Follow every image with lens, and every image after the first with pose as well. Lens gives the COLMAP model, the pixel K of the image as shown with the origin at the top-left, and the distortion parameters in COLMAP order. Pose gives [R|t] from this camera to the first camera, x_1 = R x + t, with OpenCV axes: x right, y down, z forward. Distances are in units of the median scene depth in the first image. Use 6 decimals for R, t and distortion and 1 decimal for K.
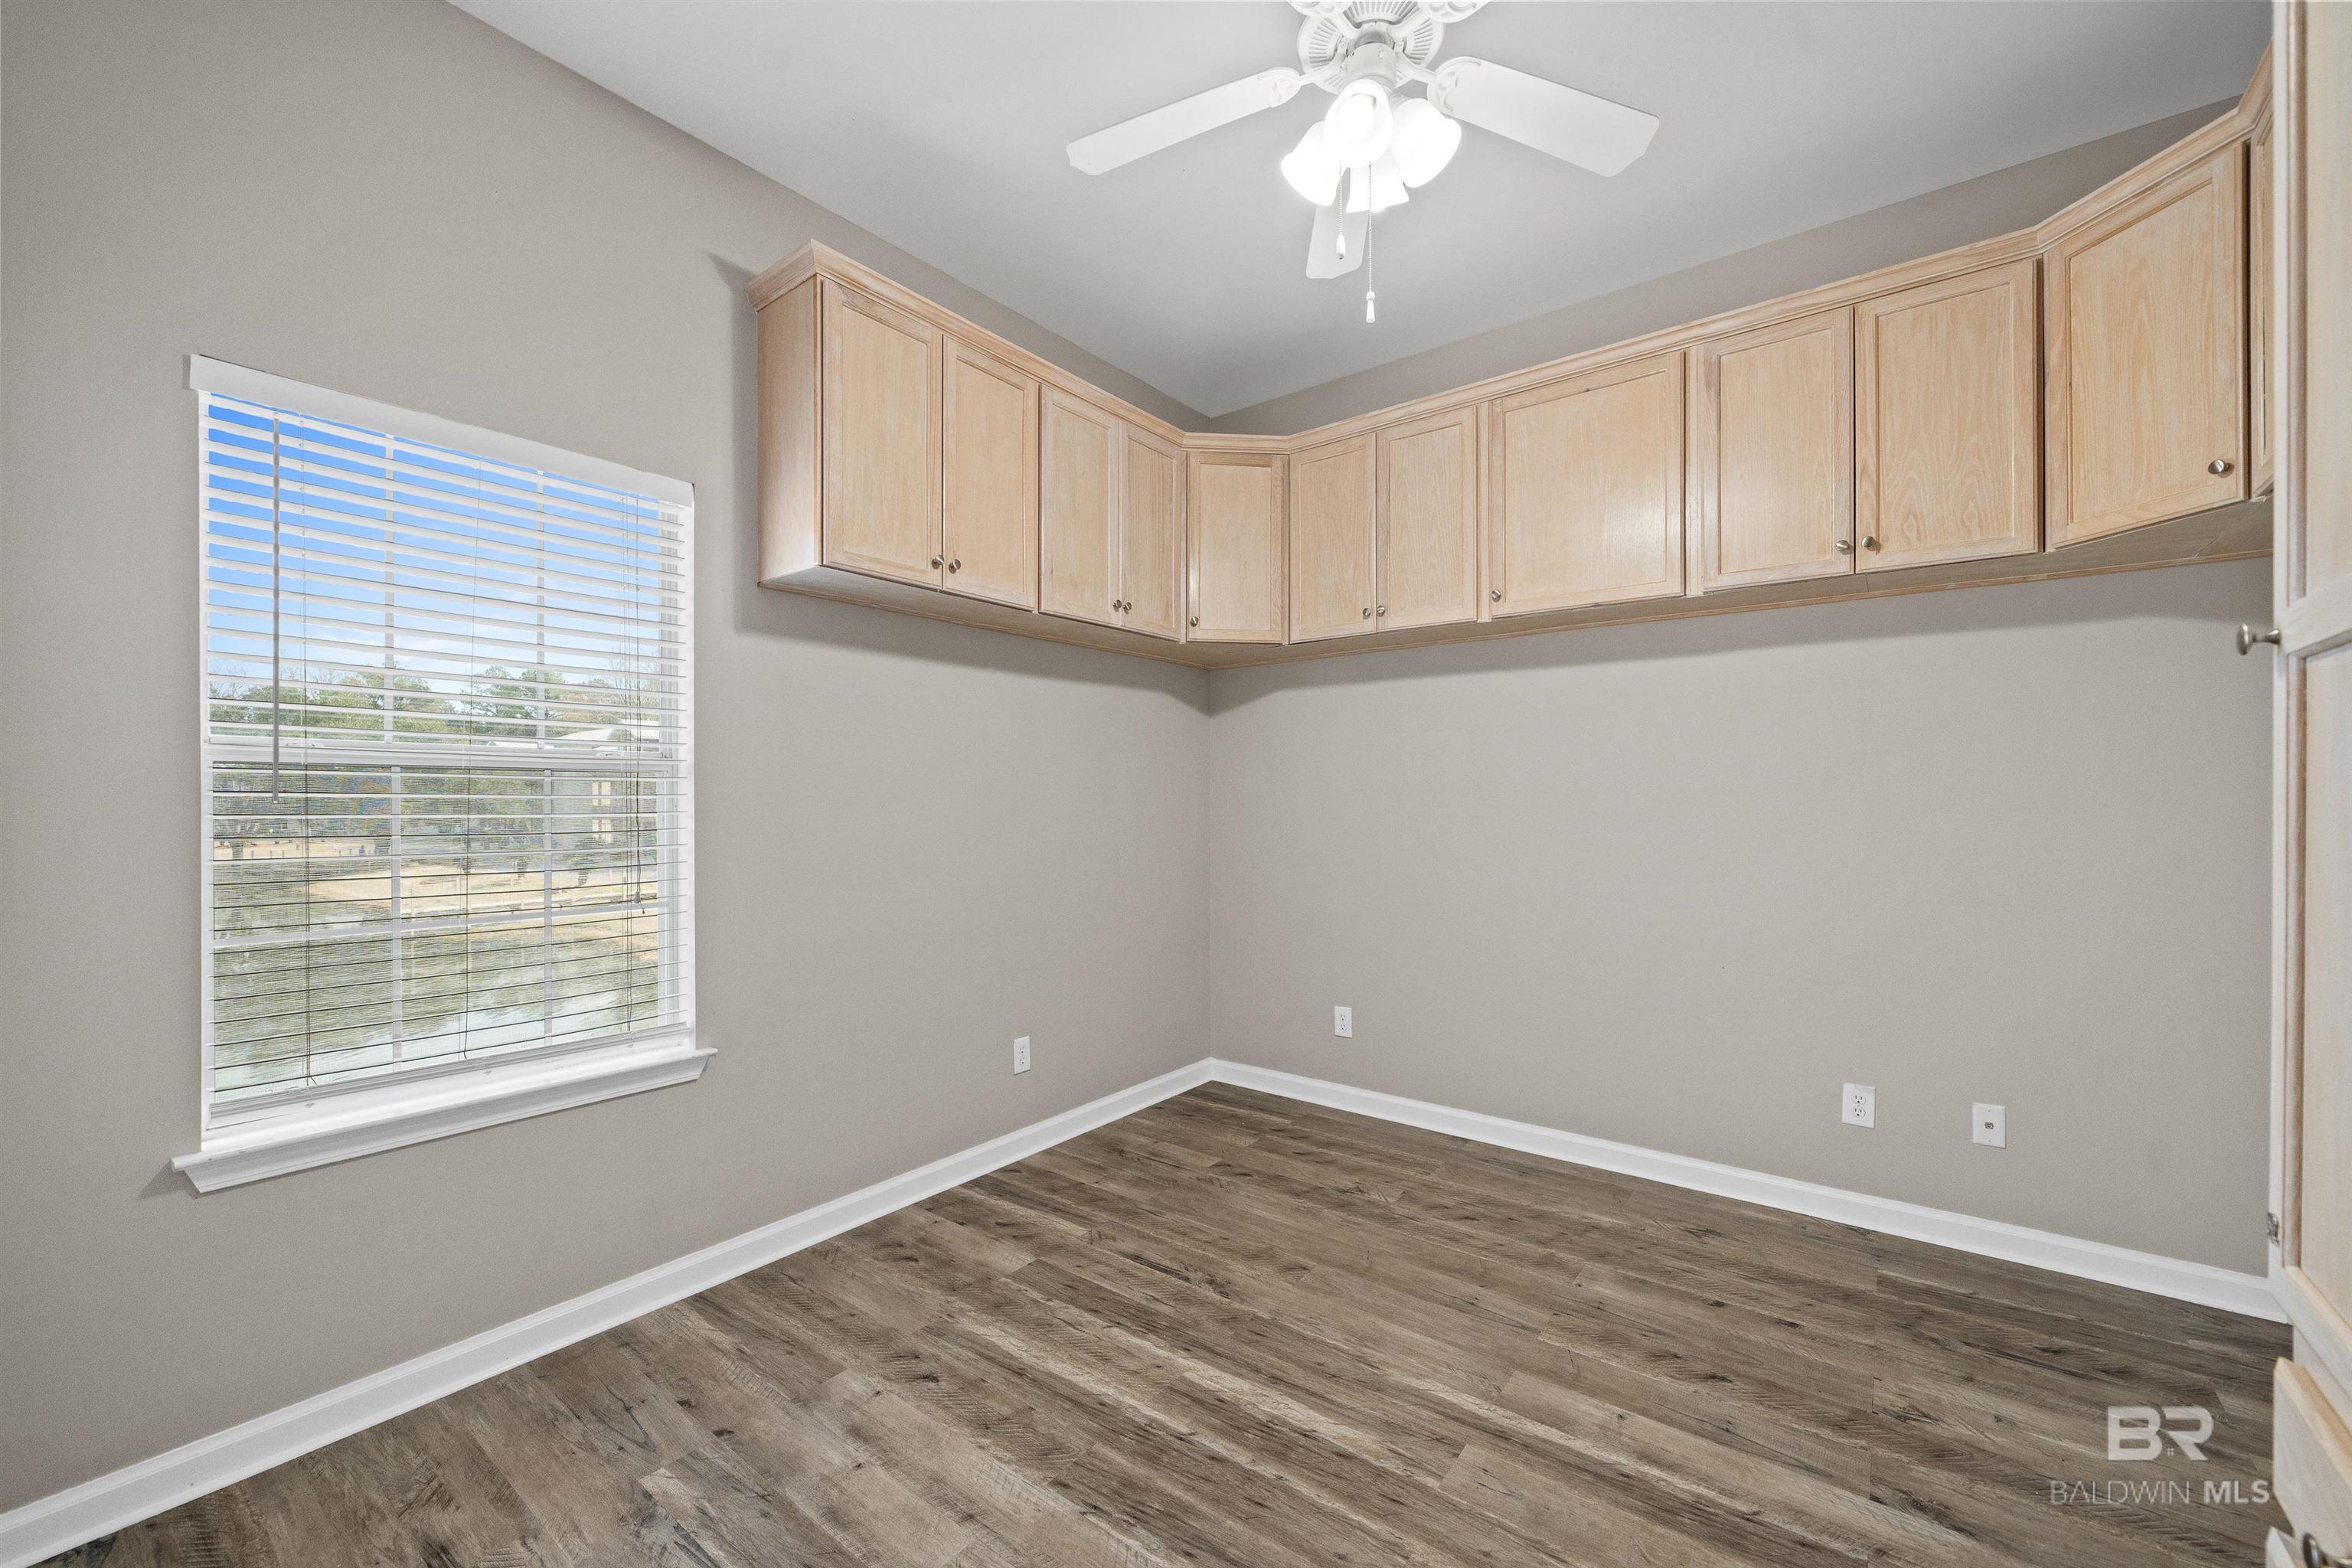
lens RADIAL K [[949.6, 0, 1176.7], [0, 949.6, 799.4], [0, 0, 1]] dist [0.001388, -0.000960]
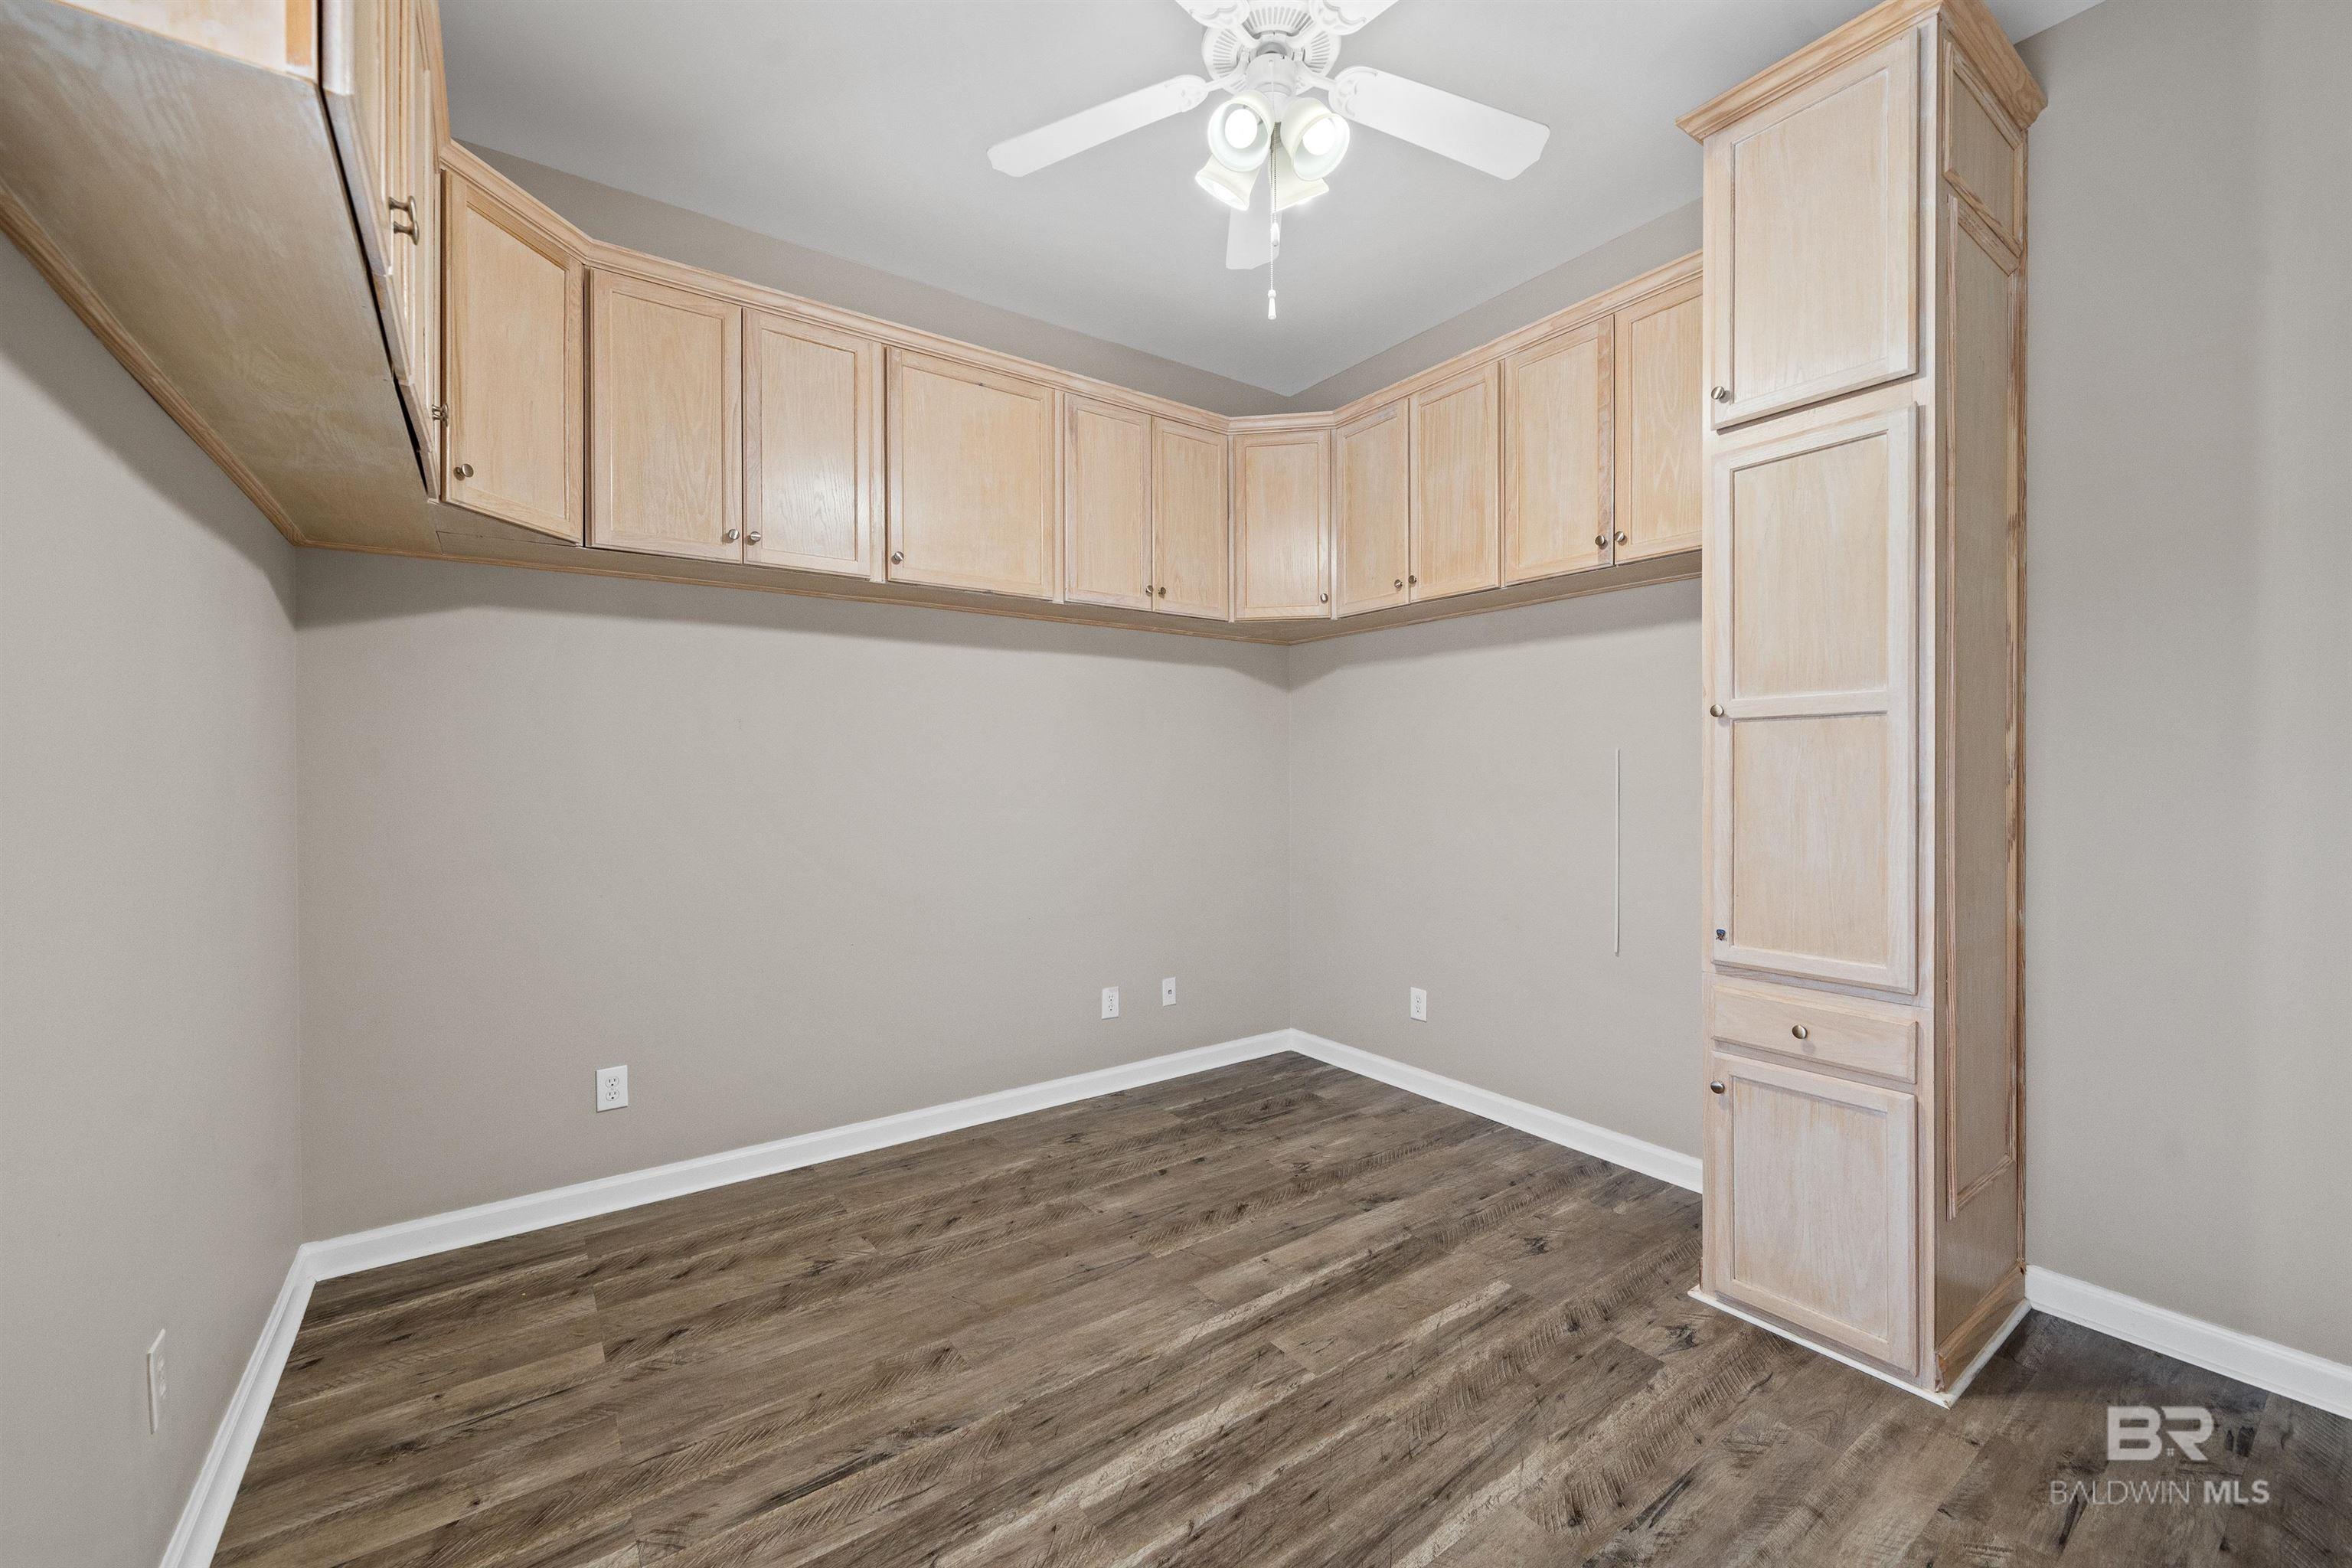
lens RADIAL K [[949.6, 0, 1191.4], [0, 949.6, 779.1], [0, 0, 1]] dist [0.001388, -0.000960]
pose [[0.260622, -0.004604, 0.965430, -0.587227], [0.004851, 0.999982, 0.003460, 0.001259], [-0.965429, 0.003781, 0.260640, 0.573079]]
